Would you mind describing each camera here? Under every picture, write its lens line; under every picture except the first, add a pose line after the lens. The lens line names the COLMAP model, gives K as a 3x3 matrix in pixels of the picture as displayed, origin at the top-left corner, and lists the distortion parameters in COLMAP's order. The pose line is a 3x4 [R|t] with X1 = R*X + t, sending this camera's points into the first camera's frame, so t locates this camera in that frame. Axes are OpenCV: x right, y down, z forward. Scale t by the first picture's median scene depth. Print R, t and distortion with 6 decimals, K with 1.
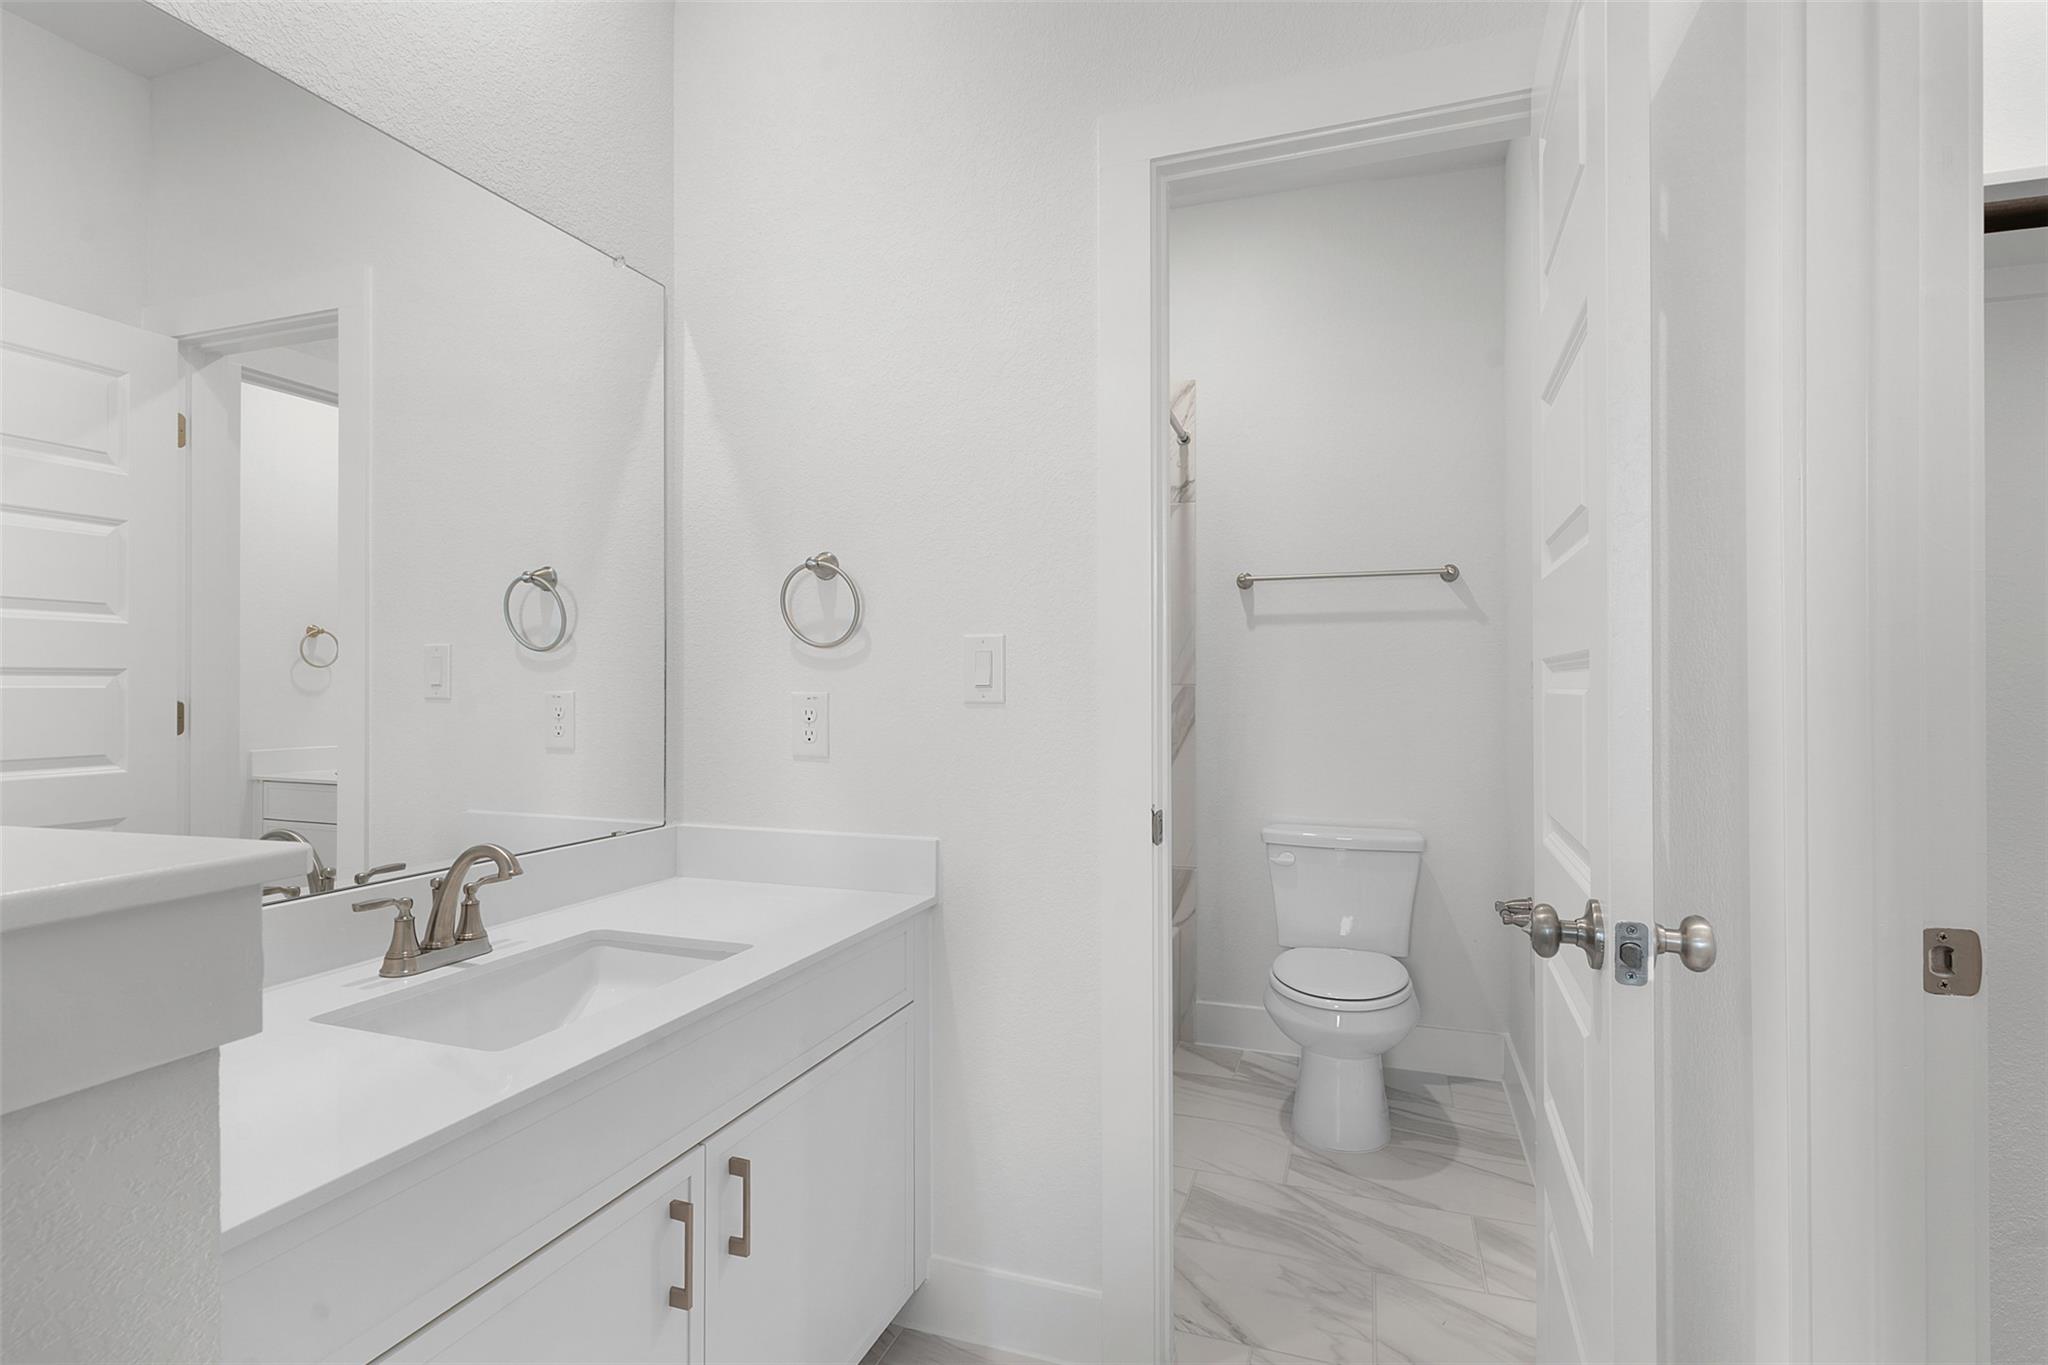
lens RADIAL K [[991.4, 0, 1032.7], [0, 991.4, 694.6], [0, 0, 1]] dist [0.002354, -0.000094]
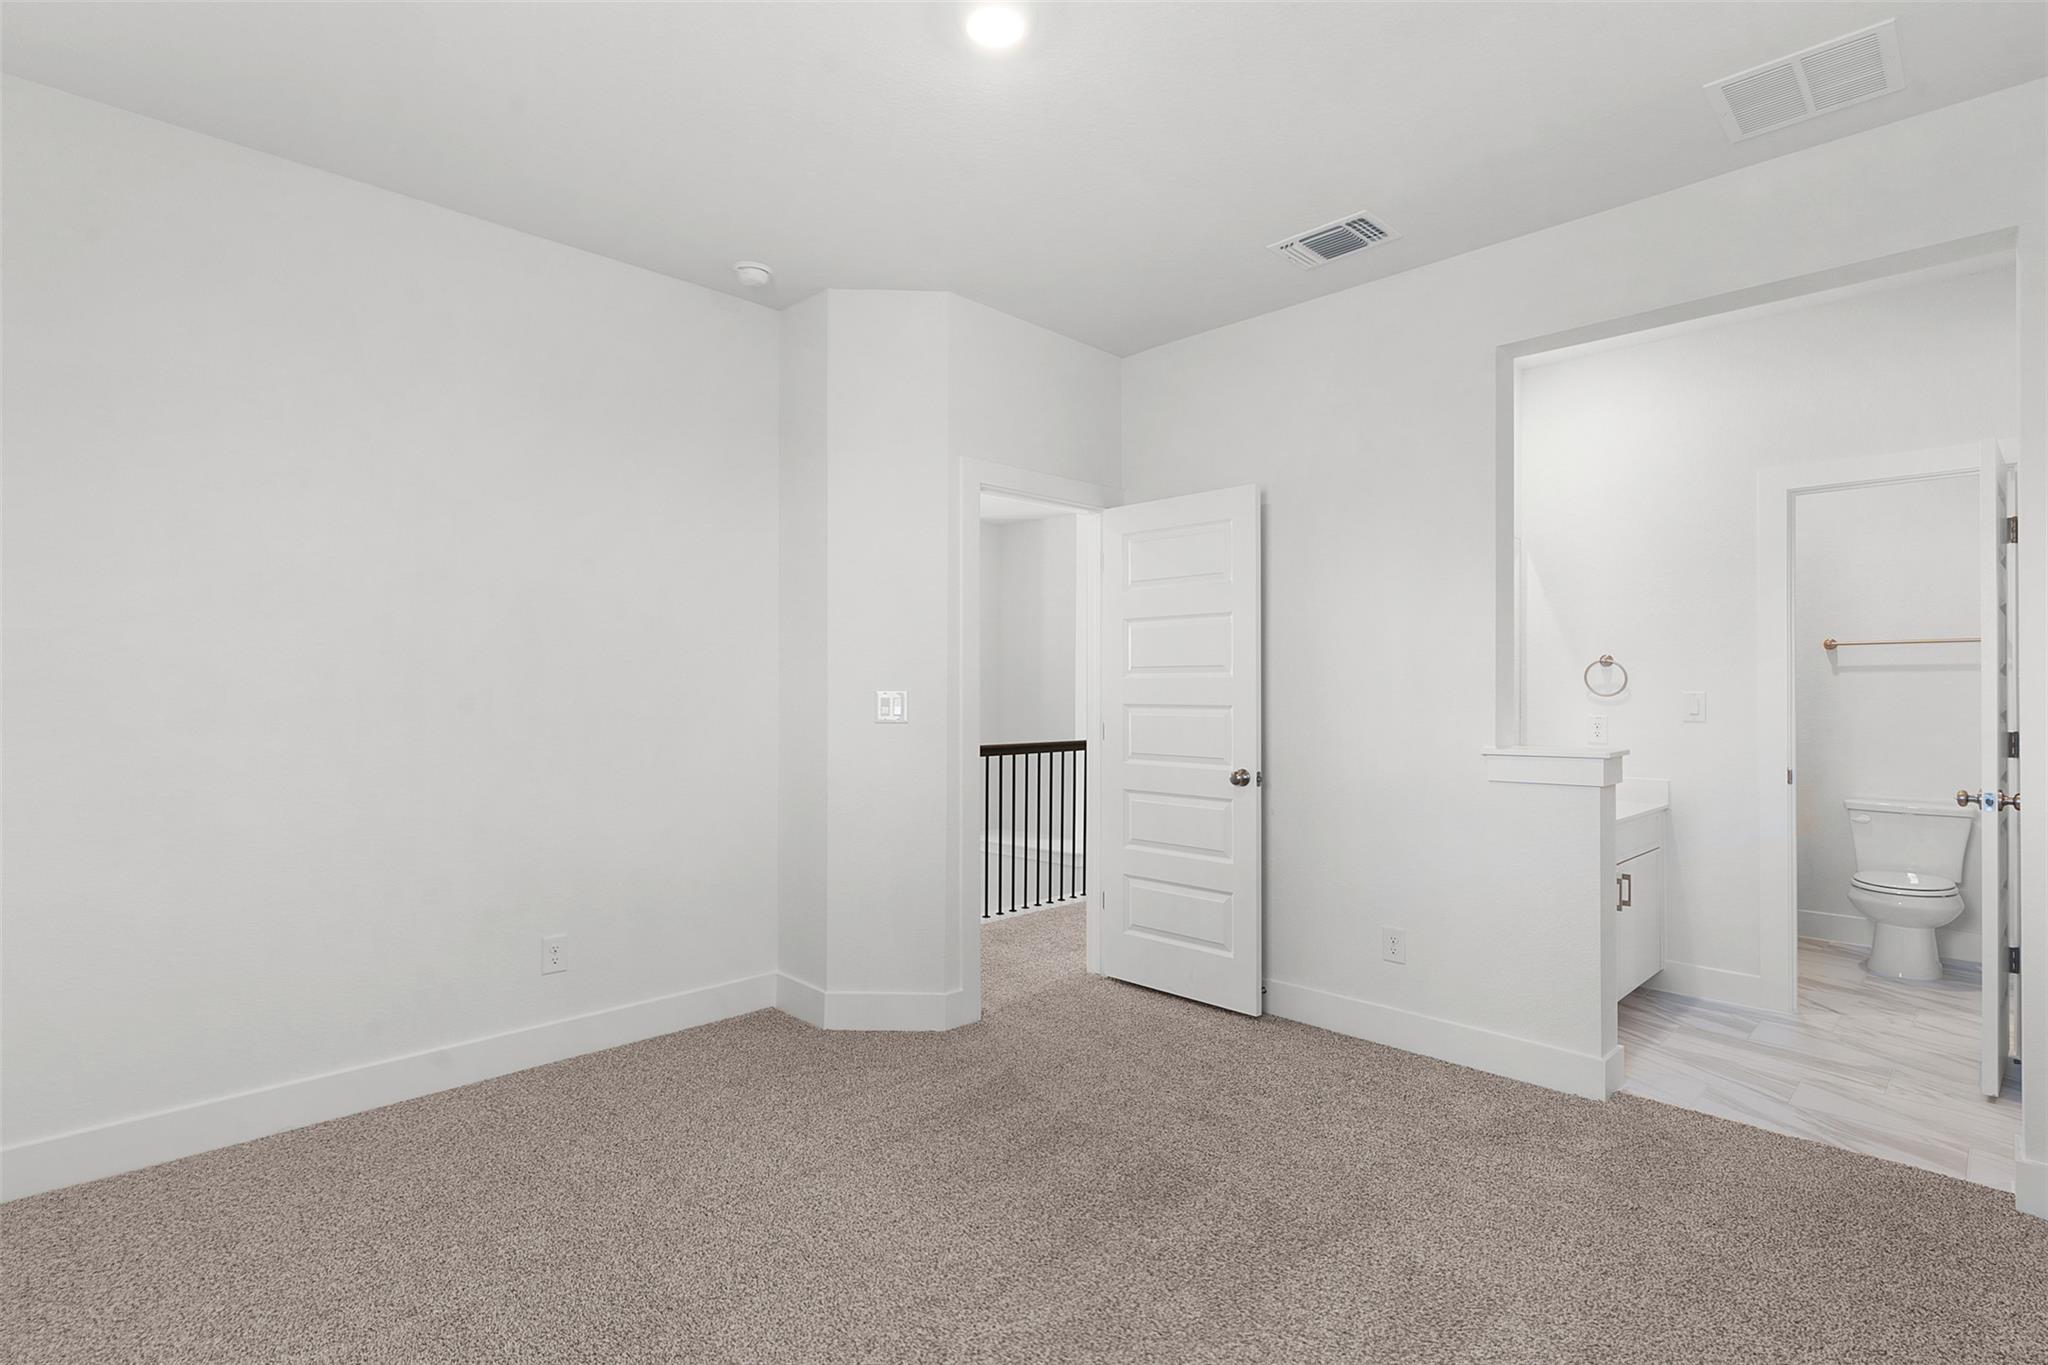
lens RADIAL K [[991.4, 0, 1019.7], [0, 991.4, 680.6], [0, 0, 1]] dist [0.002354, -0.000094]
pose [[0.896132, 0.001307, -0.443785, -0.400873], [-0.009916, 0.999805, -0.017078, -0.029456], [0.443676, 0.019705, 0.895970, -1.644121]]
